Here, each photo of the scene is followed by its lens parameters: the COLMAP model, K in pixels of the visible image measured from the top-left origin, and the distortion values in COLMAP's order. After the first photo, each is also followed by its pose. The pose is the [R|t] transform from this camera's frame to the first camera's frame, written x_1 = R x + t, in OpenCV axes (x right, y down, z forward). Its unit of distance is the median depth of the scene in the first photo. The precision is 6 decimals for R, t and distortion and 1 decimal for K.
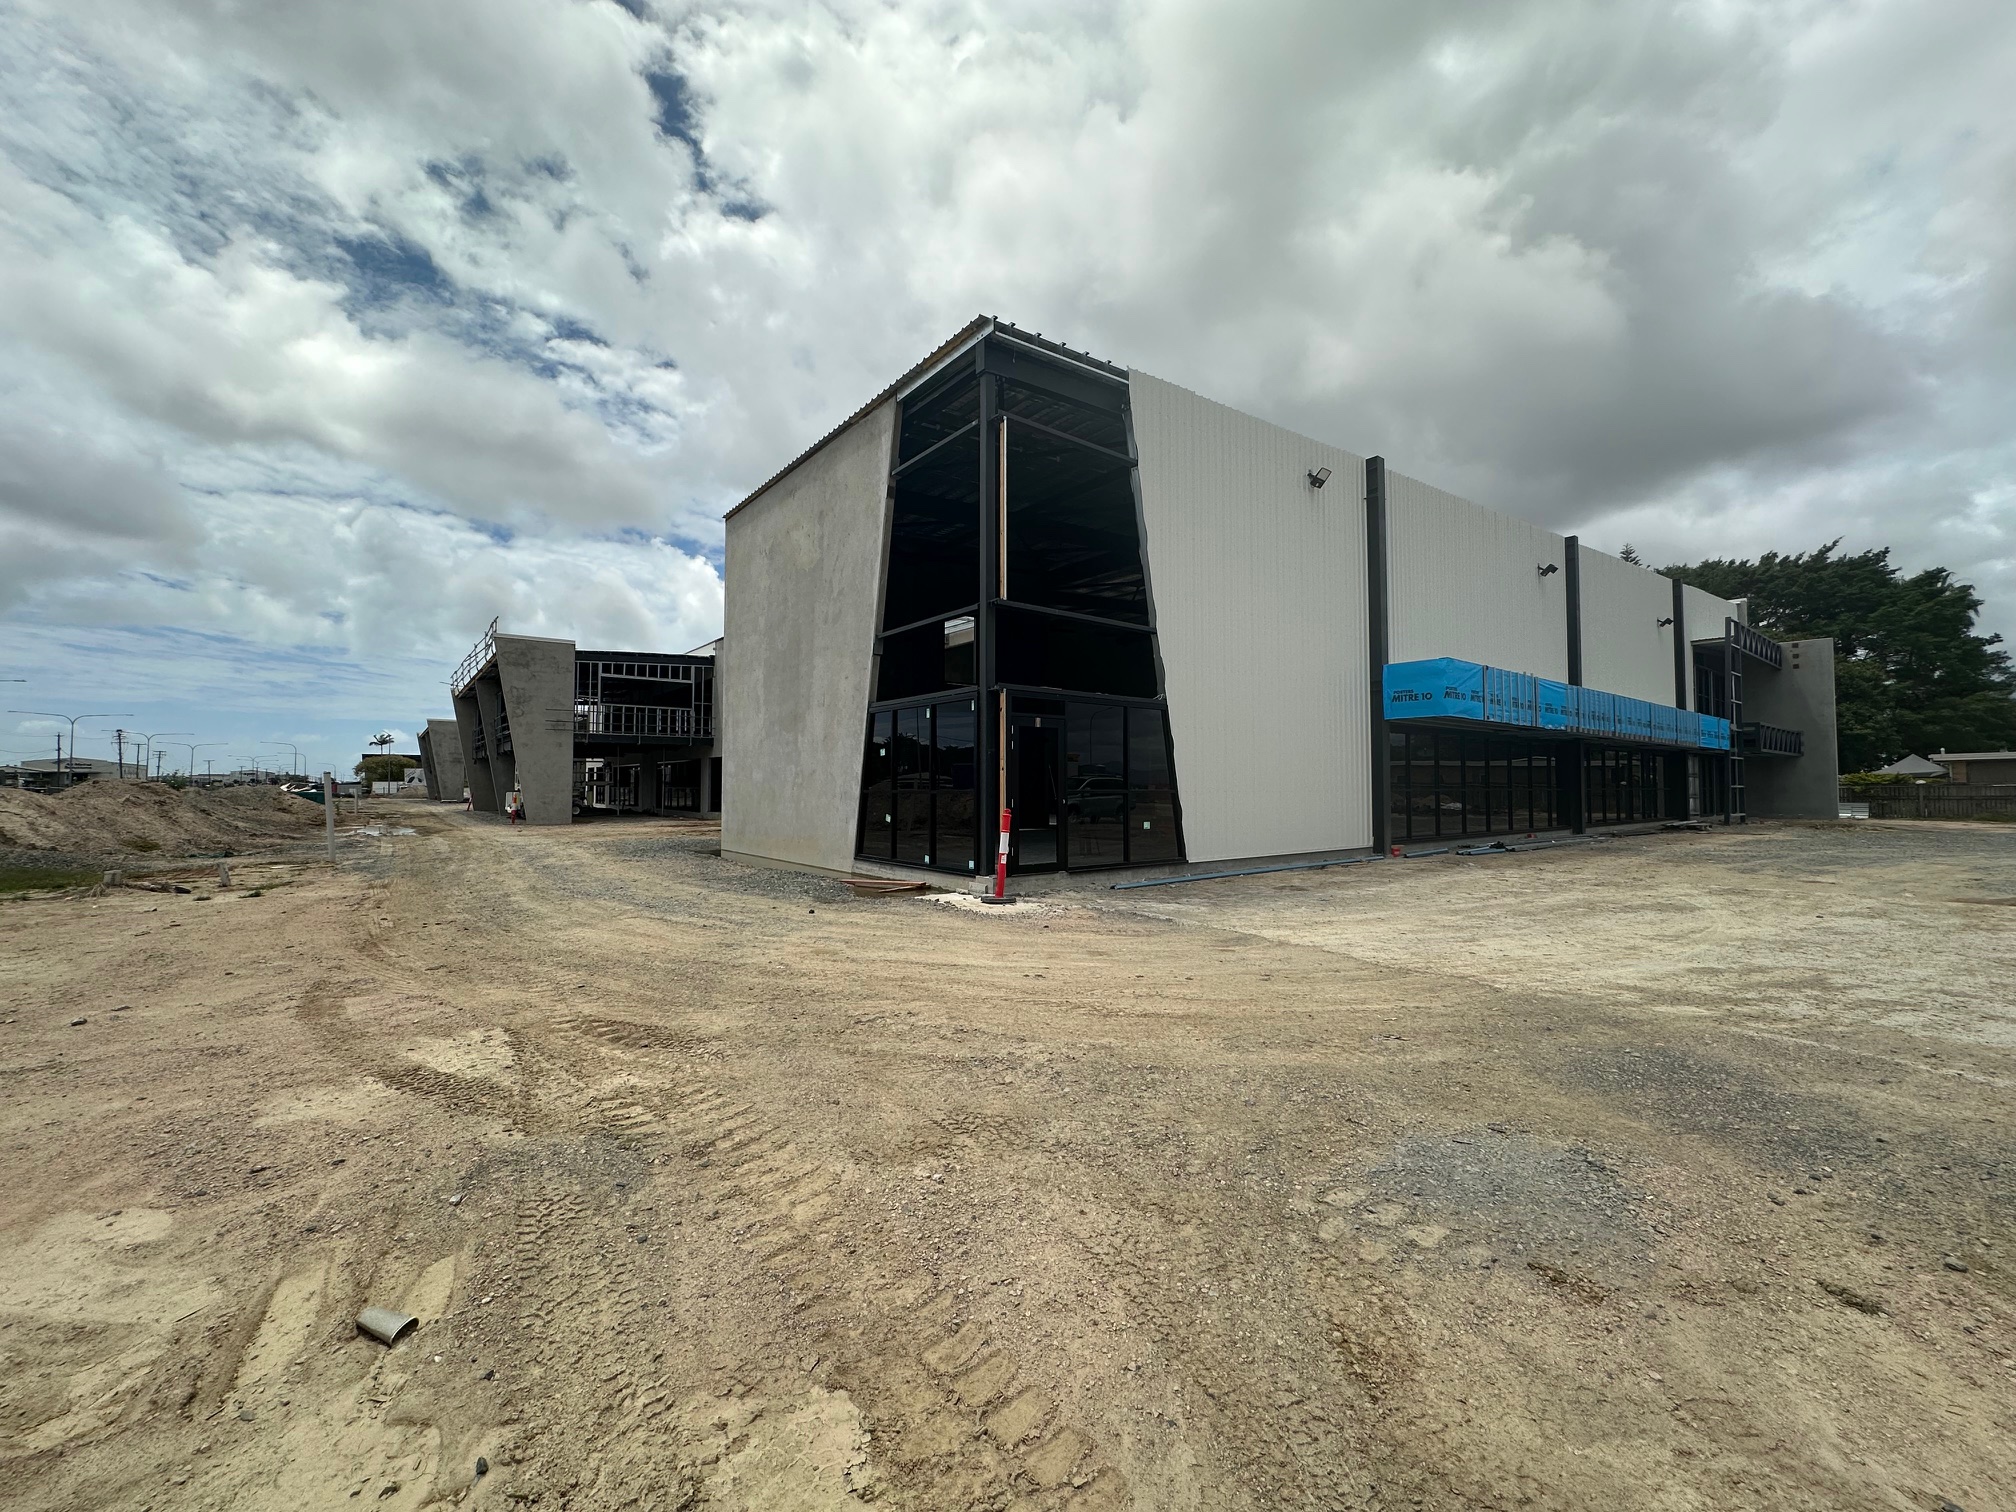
lens RADIAL K [[805.5, 0, 1008.0], [0, 805.5, 756.0], [0, 0, 1]] dist [-0.010983, 0.004904]
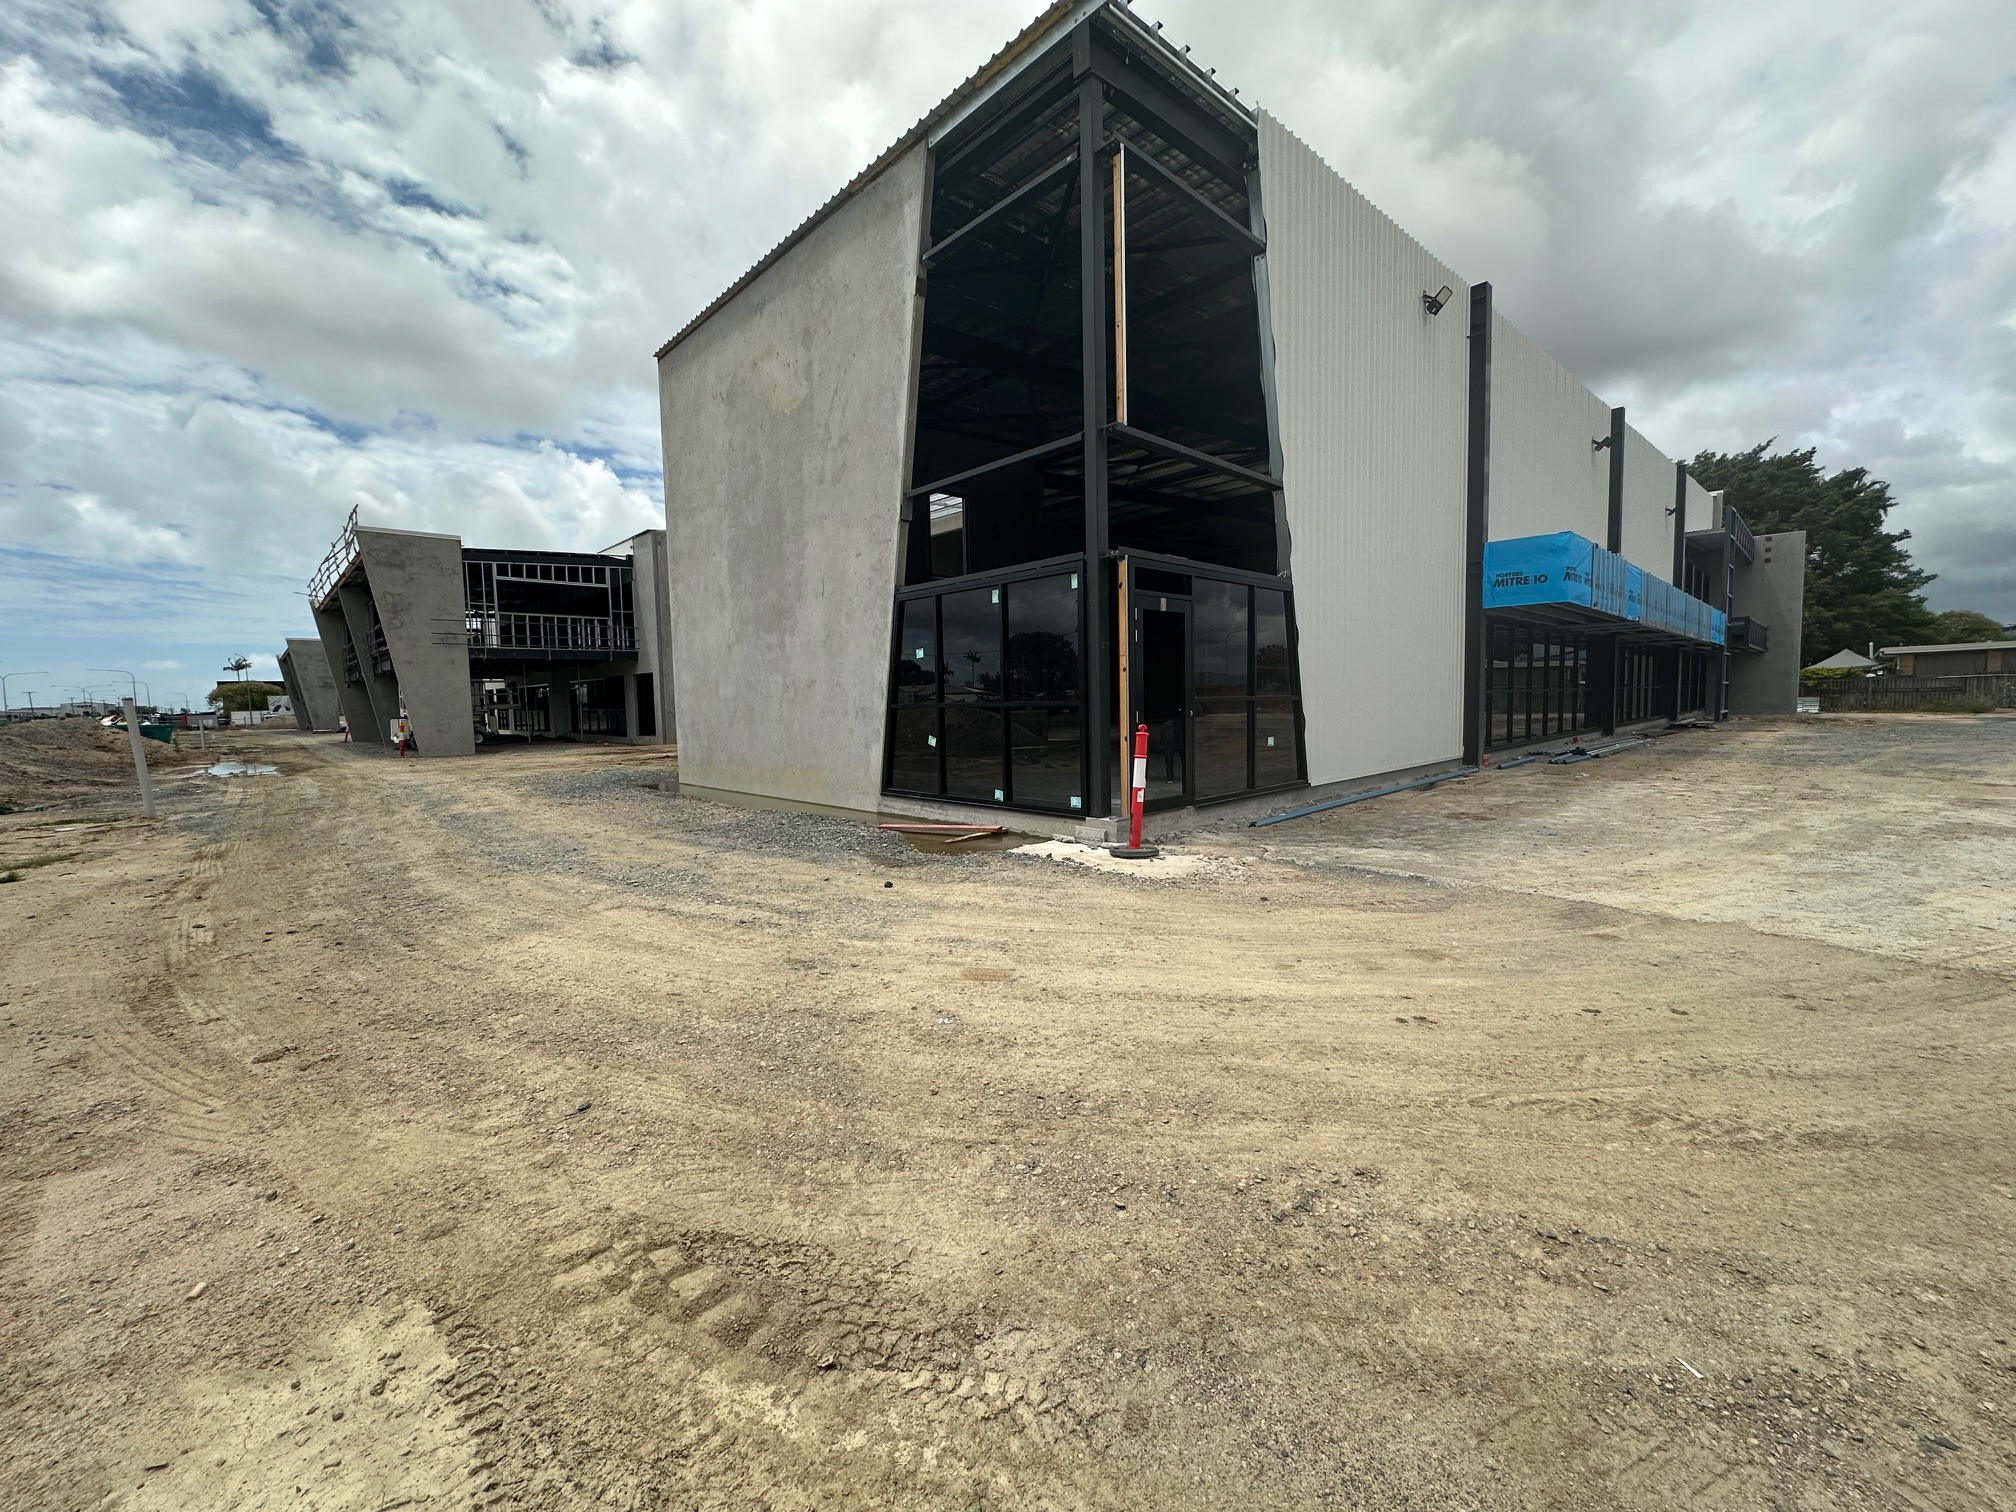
lens RADIAL K [[805.5, 0, 1008.0], [0, 805.5, 756.0], [0, 0, 1]] dist [-0.010983, 0.004904]
pose [[0.994998, -0.029100, 0.095560, -0.119733], [0.018704, 0.993982, 0.107931, 0.008855], [-0.098126, -0.105603, 0.989555, 0.194520]]
